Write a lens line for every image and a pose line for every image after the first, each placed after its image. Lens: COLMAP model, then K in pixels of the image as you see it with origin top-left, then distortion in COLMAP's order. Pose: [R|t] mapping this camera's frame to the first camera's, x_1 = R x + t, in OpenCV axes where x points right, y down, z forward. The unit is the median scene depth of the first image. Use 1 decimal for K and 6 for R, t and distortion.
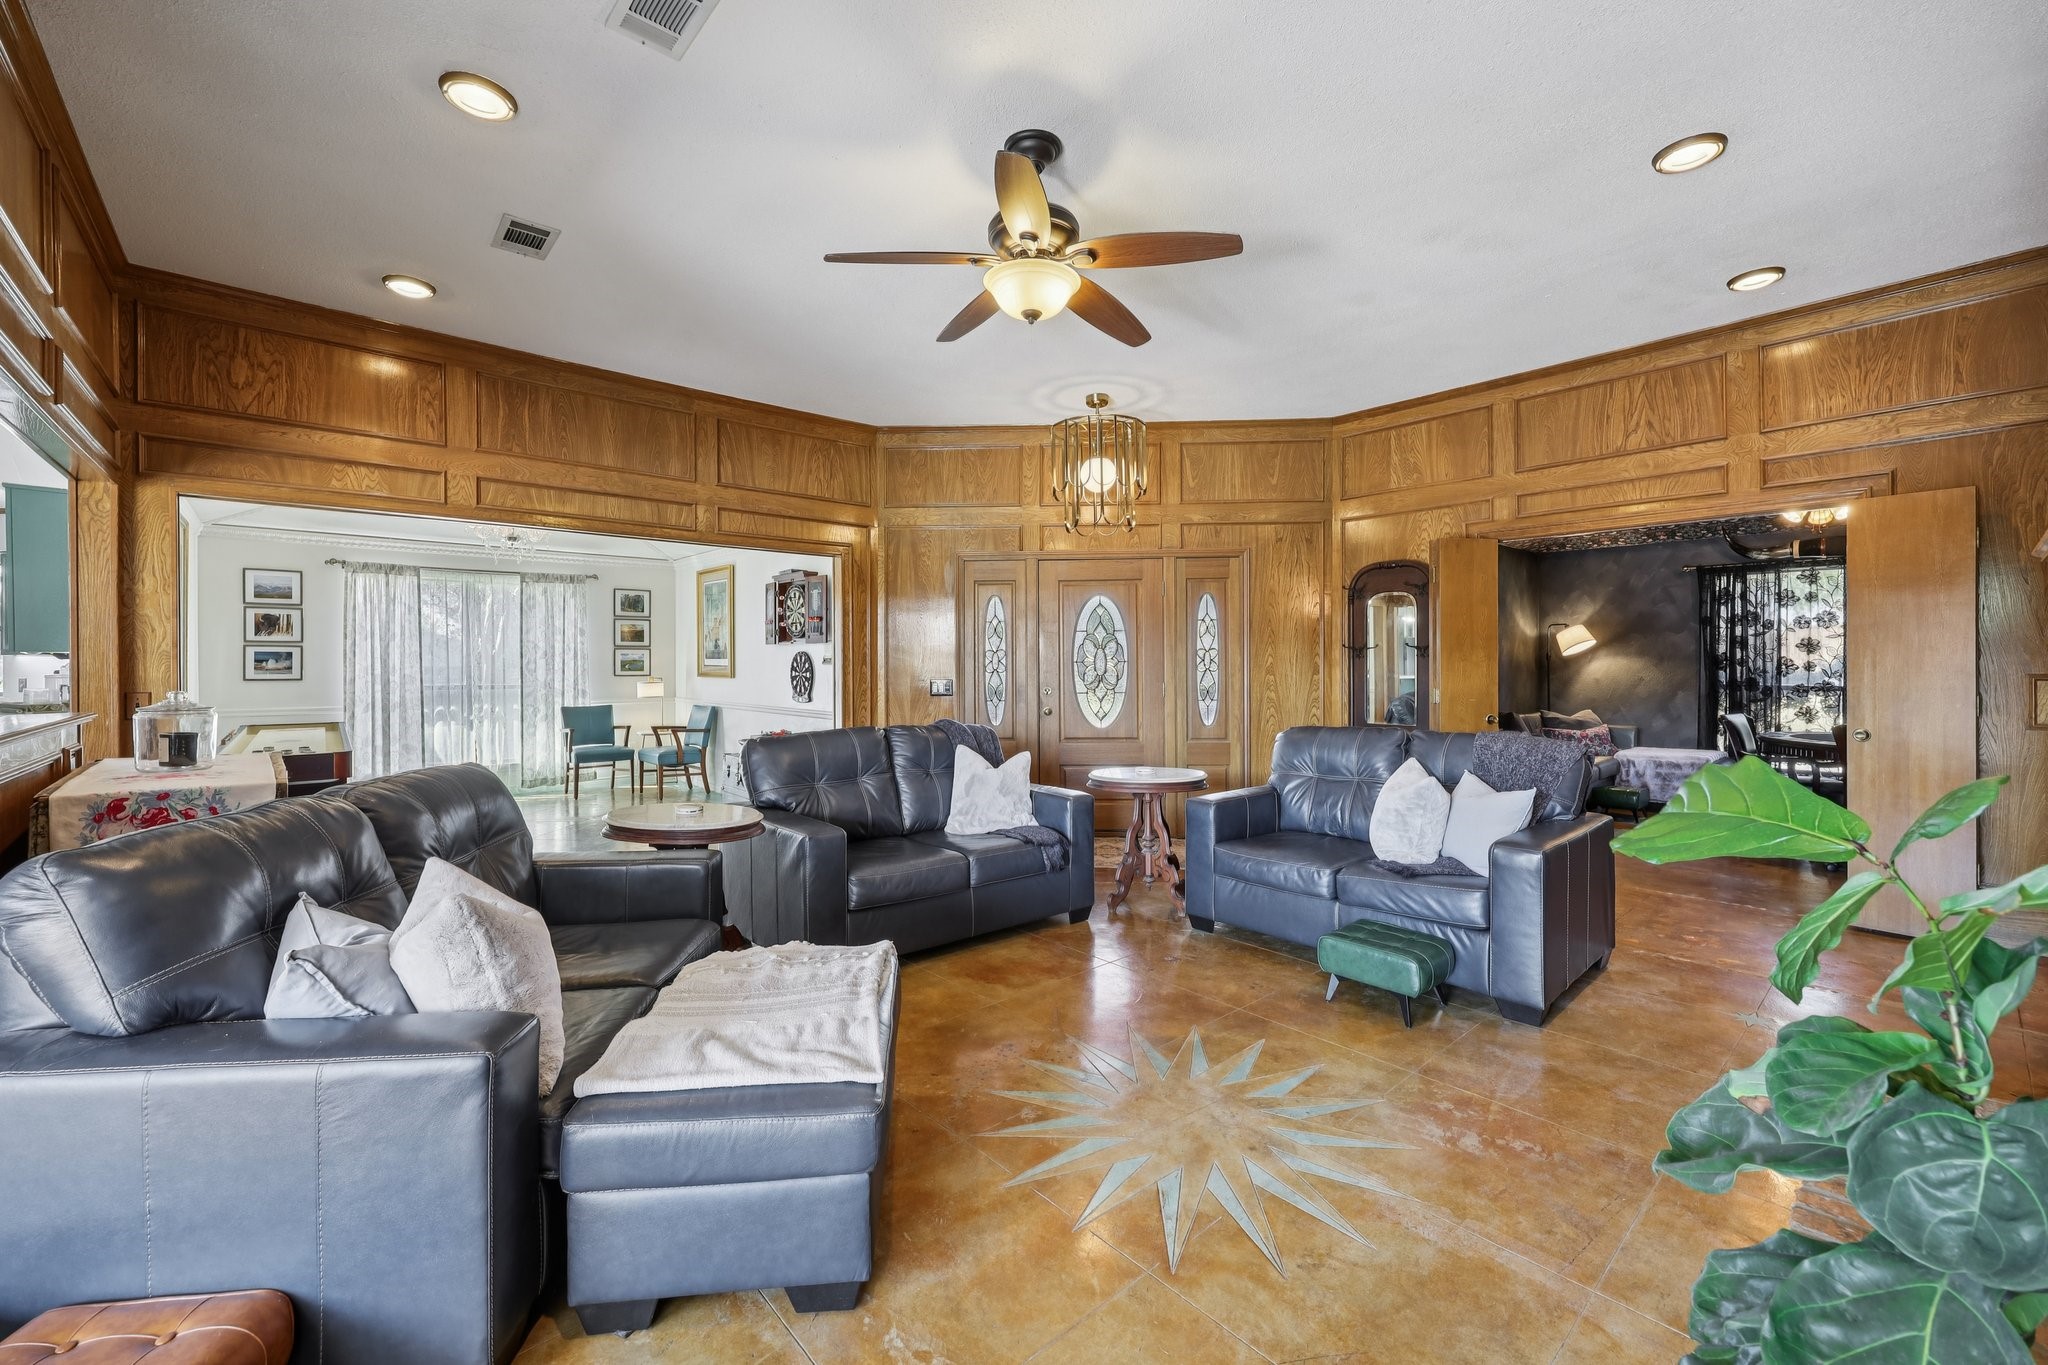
lens RADIAL K [[832.5, 0, 1031.5], [0, 832.5, 660.1], [0, 0, 1]] dist [0.001087, 0.000392]
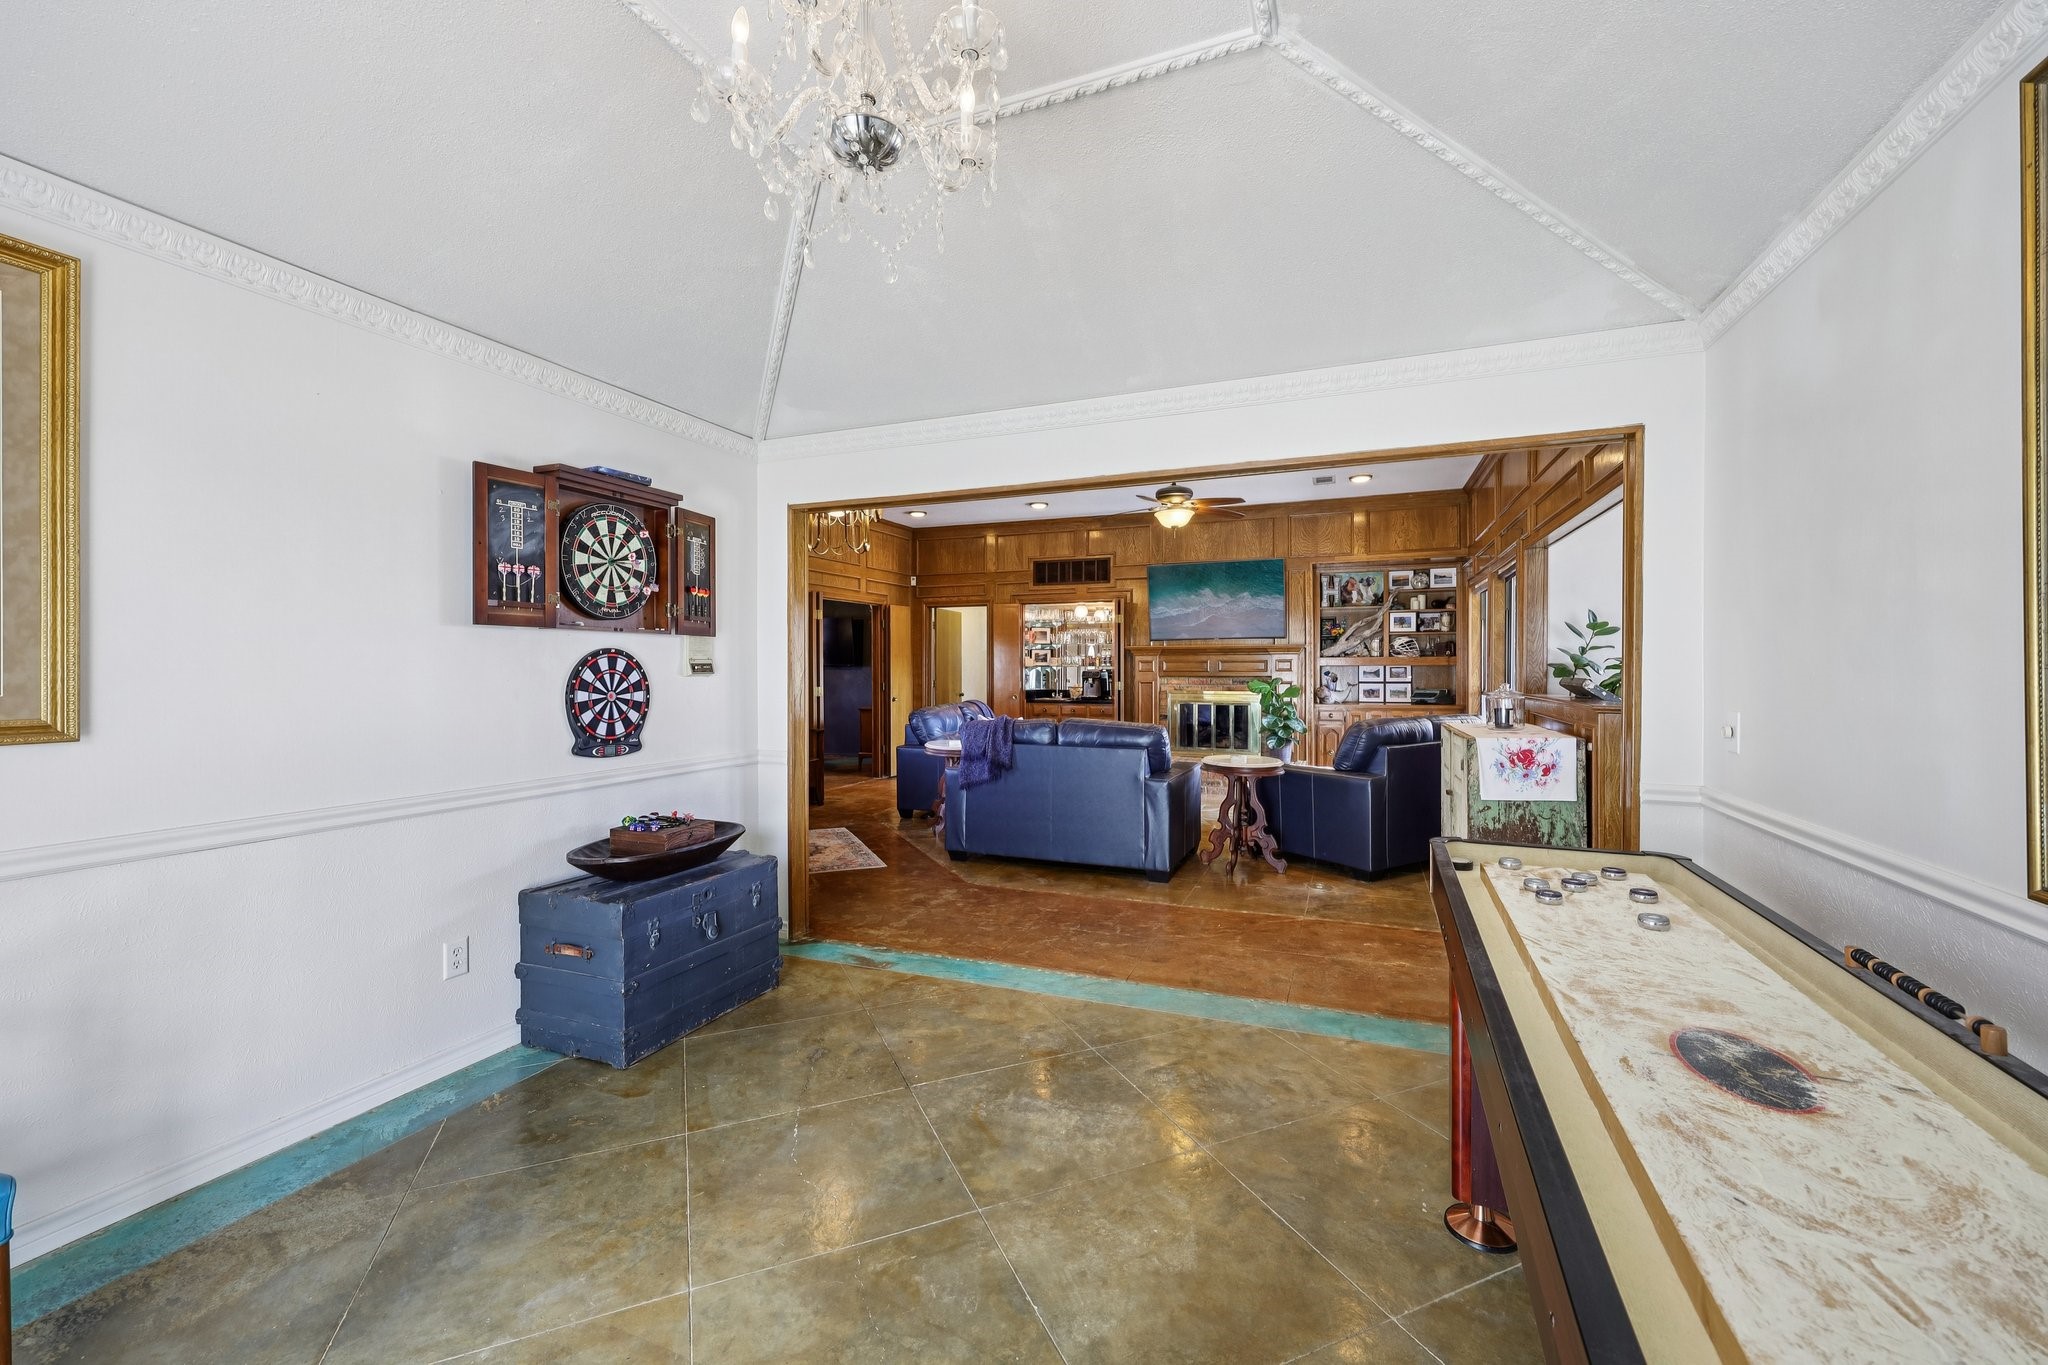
lens RADIAL K [[832.5, 0, 1019.5], [0, 832.5, 674.0], [0, 0, 1]] dist [0.001087, 0.000392]
pose [[-0.442346, -0.003838, 0.896836, -0.747007], [0.002229, 0.999983, 0.005379, 0.002038], [-0.896842, 0.004378, -0.442330, 0.933296]]
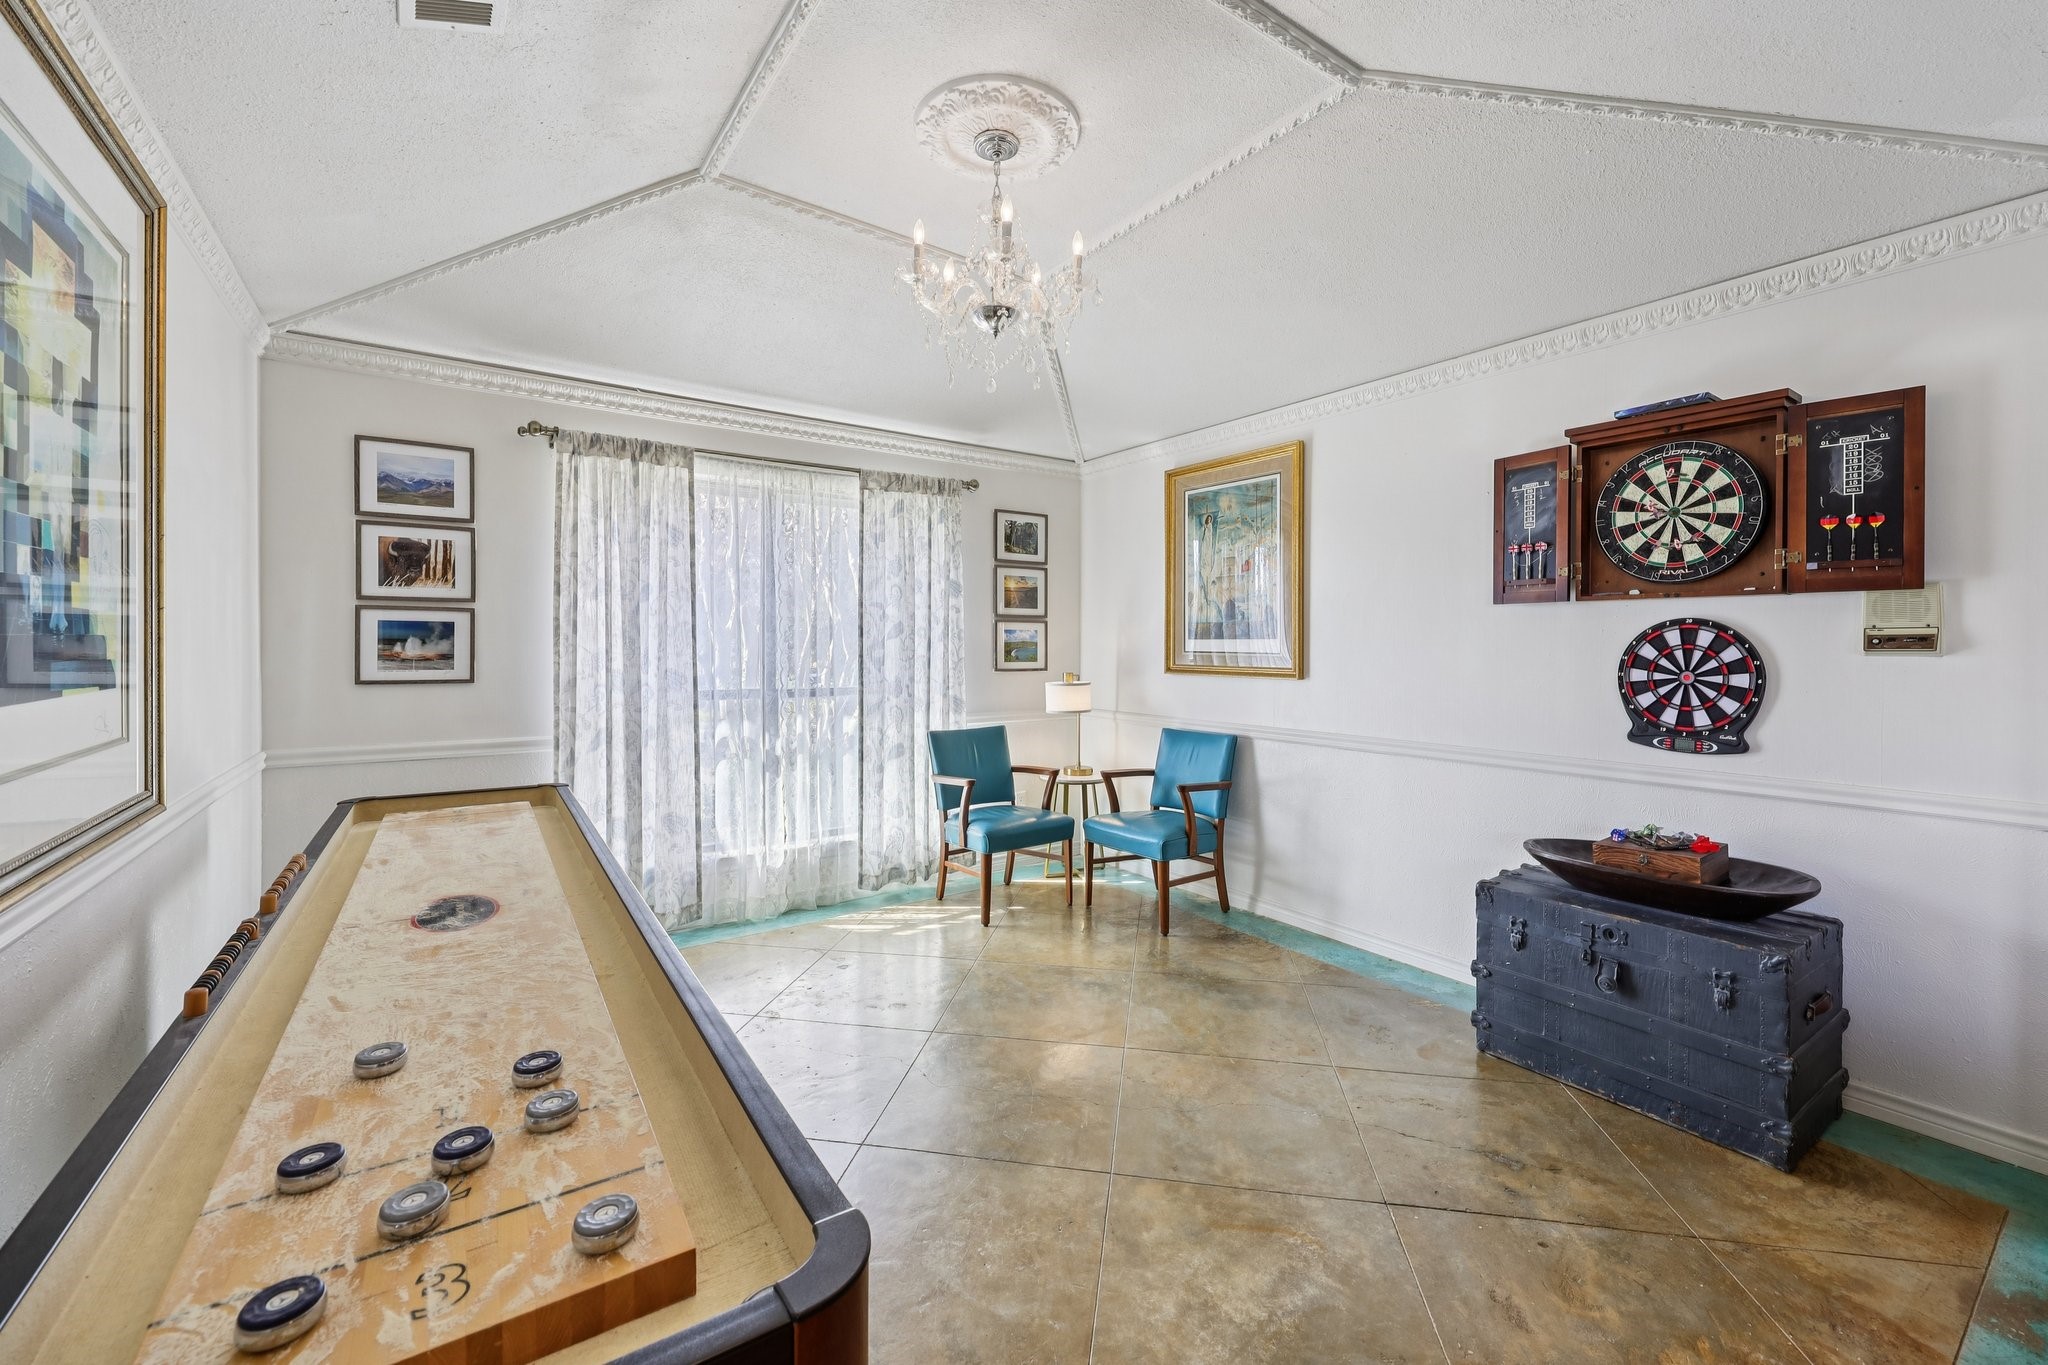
lens RADIAL K [[832.5, 0, 1034.2], [0, 832.5, 647.1], [0, 0, 1]] dist [0.001087, 0.000392]
pose [[0.994378, 0.002153, -0.105867, -0.496507], [-0.001764, 0.999991, 0.003772, 0.001831], [0.105874, -0.003564, 0.994373, 0.550457]]
